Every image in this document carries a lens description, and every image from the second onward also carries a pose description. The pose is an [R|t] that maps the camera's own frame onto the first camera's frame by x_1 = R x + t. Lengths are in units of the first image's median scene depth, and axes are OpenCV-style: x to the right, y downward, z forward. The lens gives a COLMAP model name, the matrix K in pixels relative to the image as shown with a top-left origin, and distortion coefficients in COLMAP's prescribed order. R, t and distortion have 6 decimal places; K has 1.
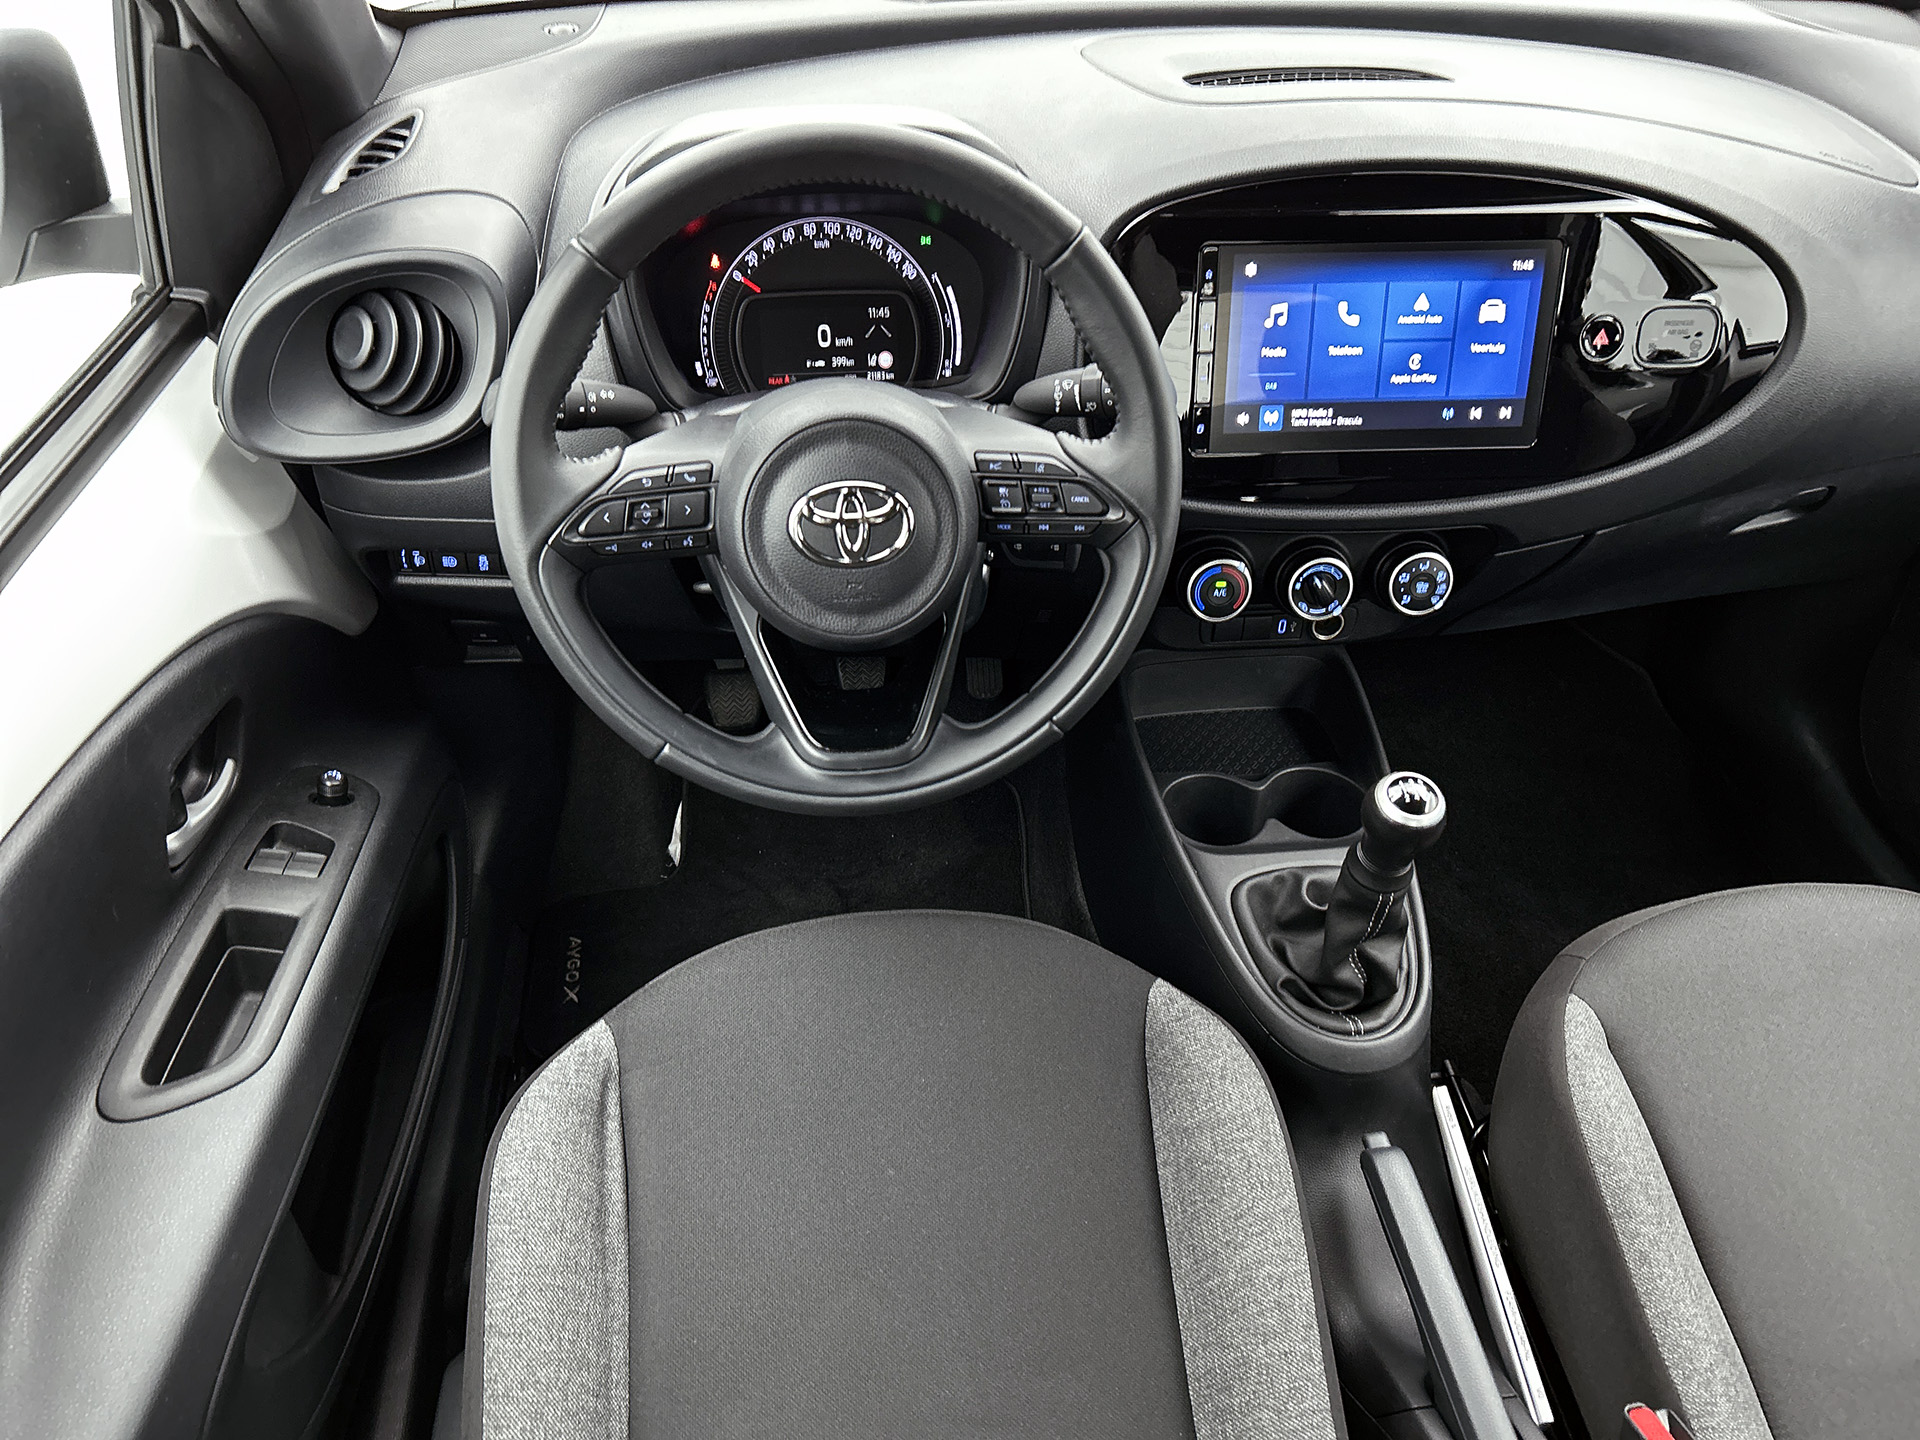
lens RADIAL K [[1430.2, 0, 979.4], [0, 1430.2, 721.2], [0, 0, 1]] dist [0.036814, -0.054049]
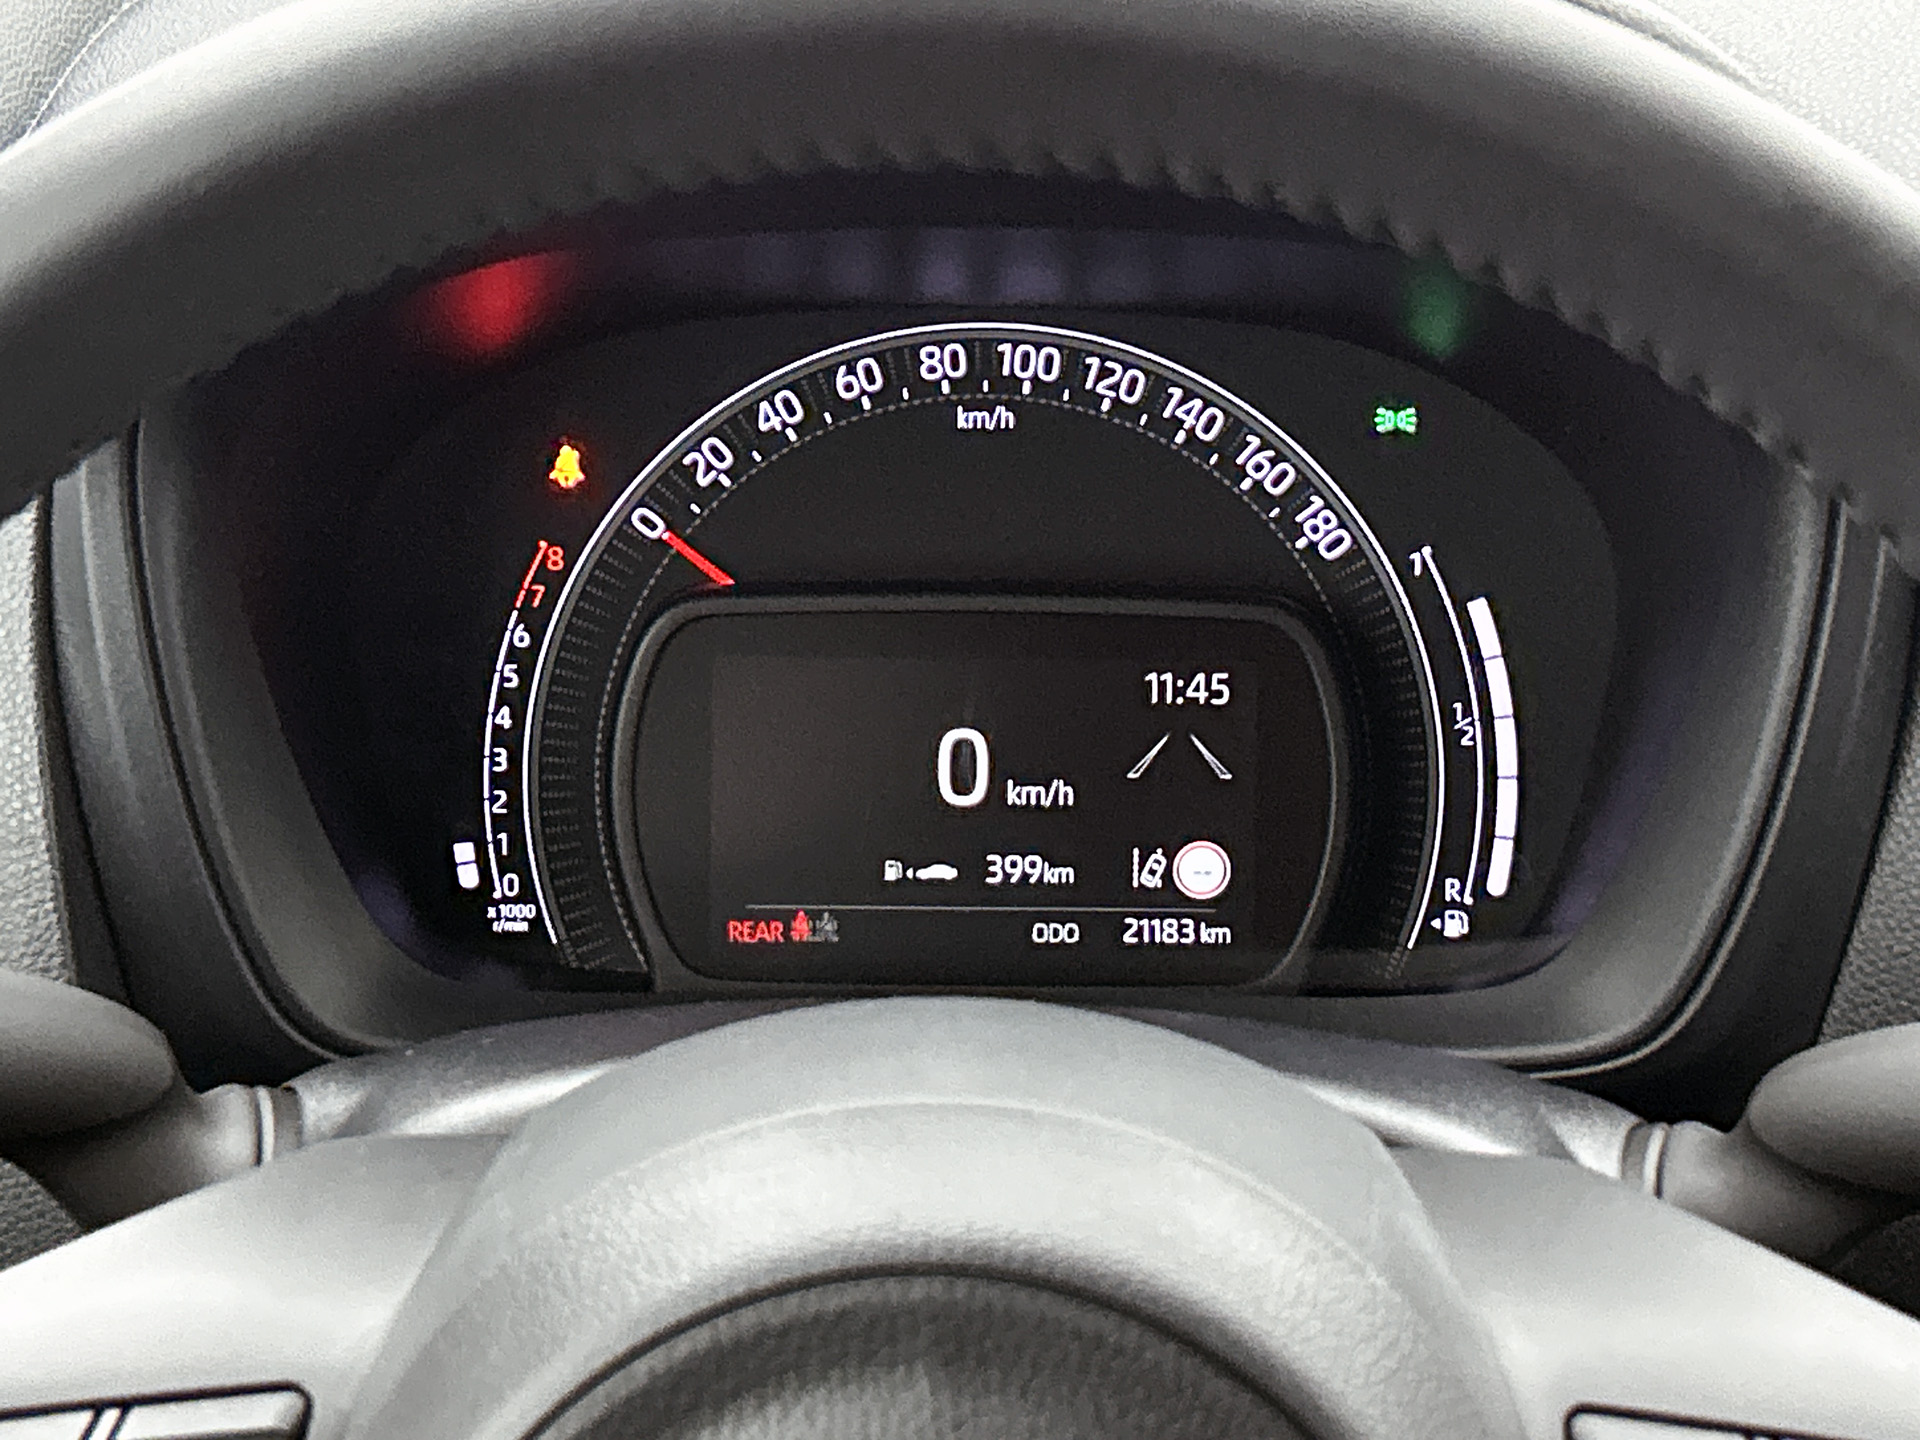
lens RADIAL K [[3982.0, 0, 960.3], [0, 3982.0, 785.5], [0, 0, 1]] dist [0.373963, -0.003895]
pose [[0.988312, 0.053790, -0.142640, -0.009812], [-0.083744, 0.973423, -0.213156, -0.122973], [0.127383, 0.222610, 0.966550, 0.344188]]
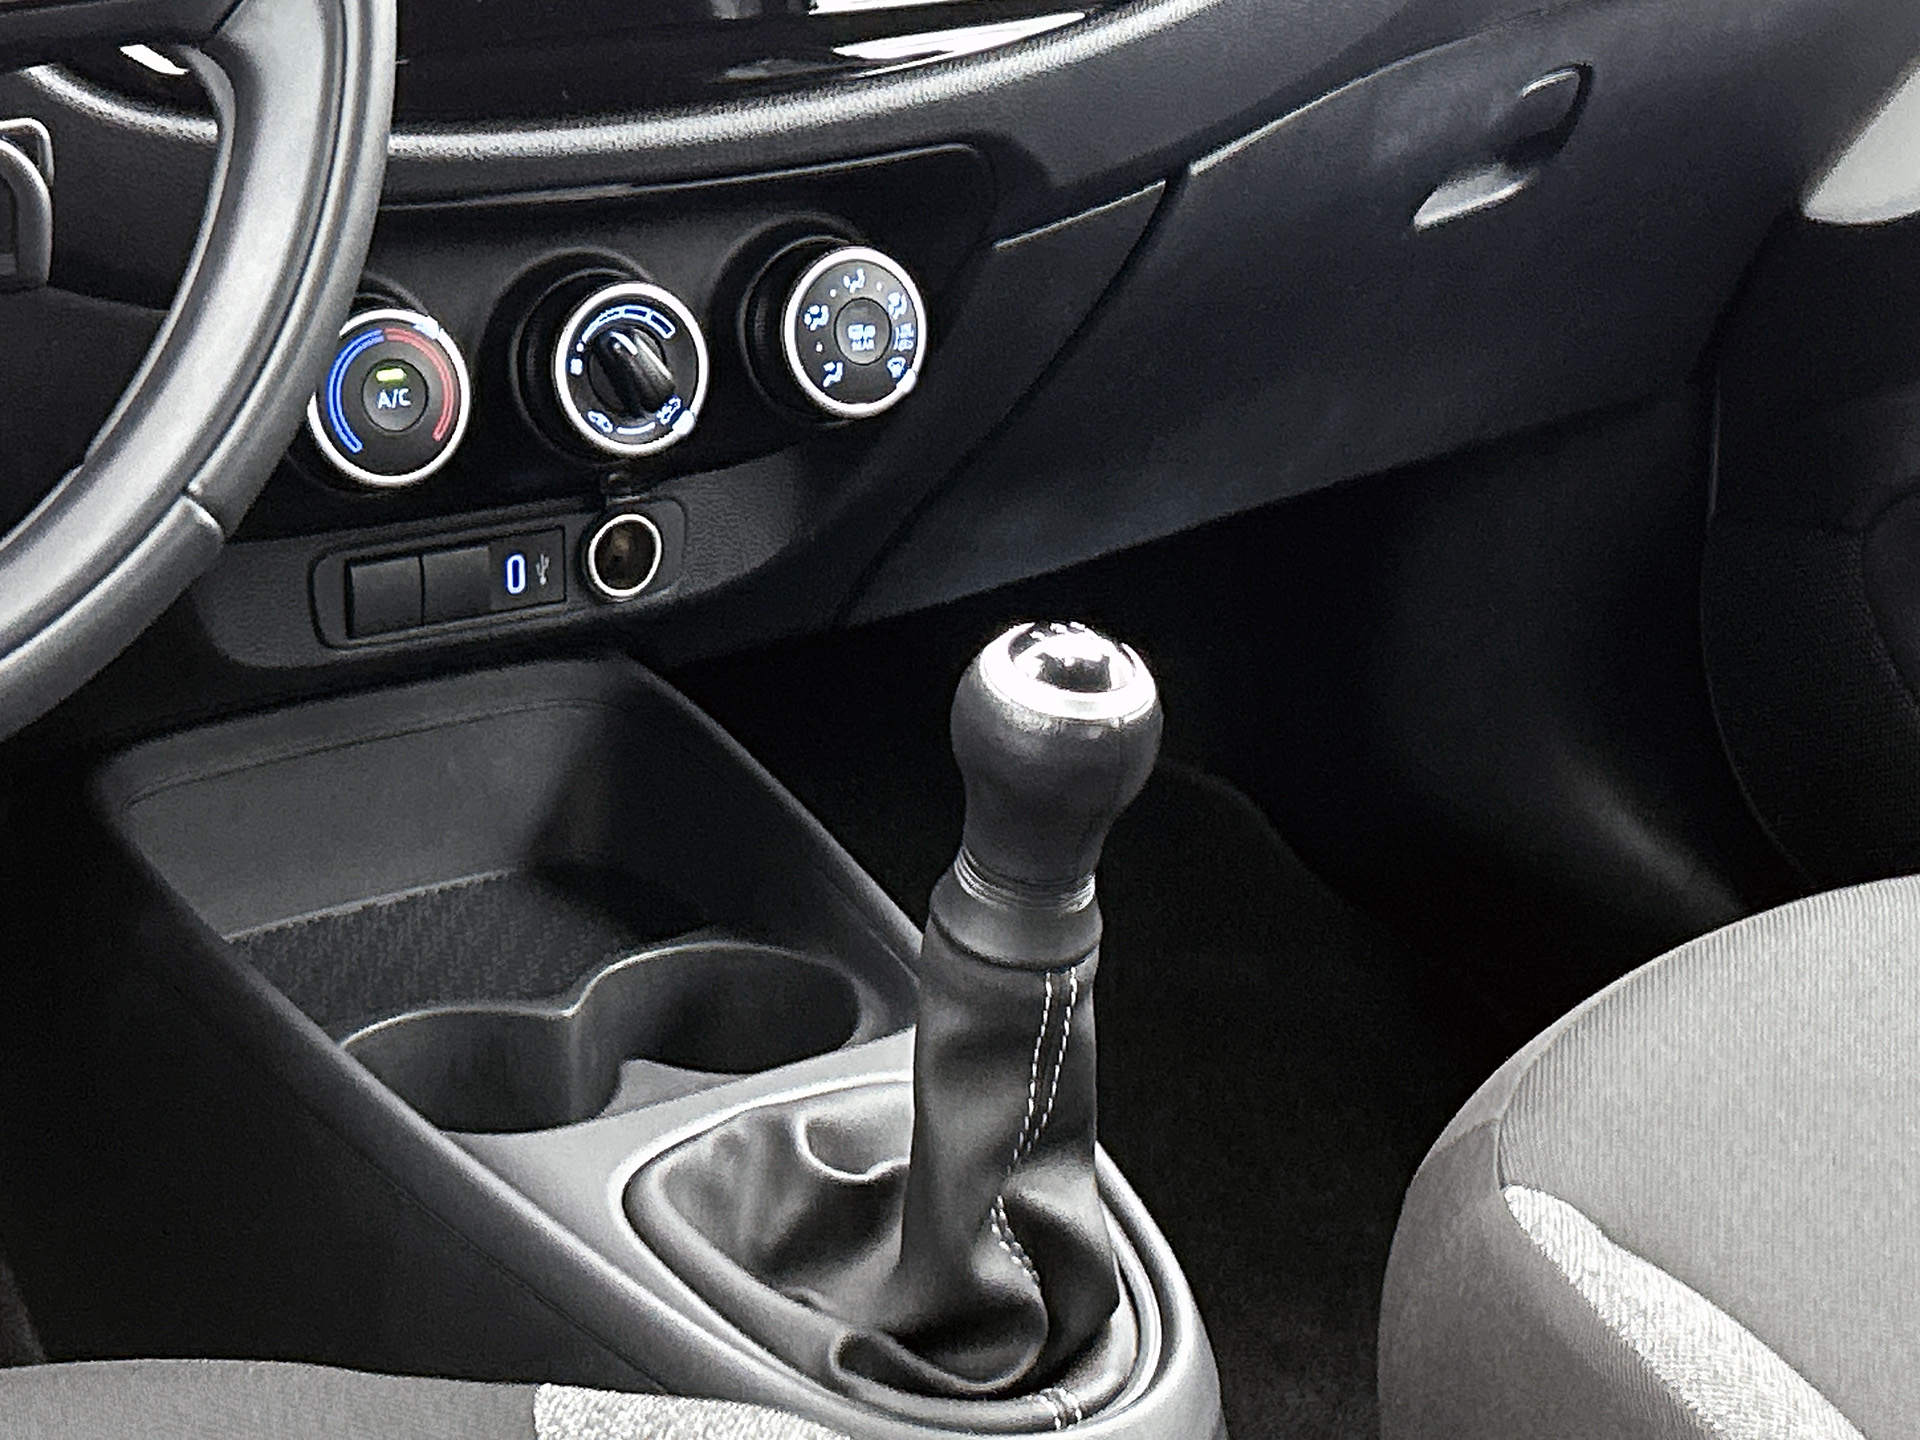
lens RADIAL K [[3941.5, 0, 960.0], [0, 3941.5, 720.0], [0, 0, 1]] dist [0.376336, -0.042450]
pose [[0.872320, -0.162682, 0.461077, -0.208150], [0.281923, 0.937828, -0.202481, 0.257363], [-0.399471, 0.306616, 0.863950, 0.080107]]
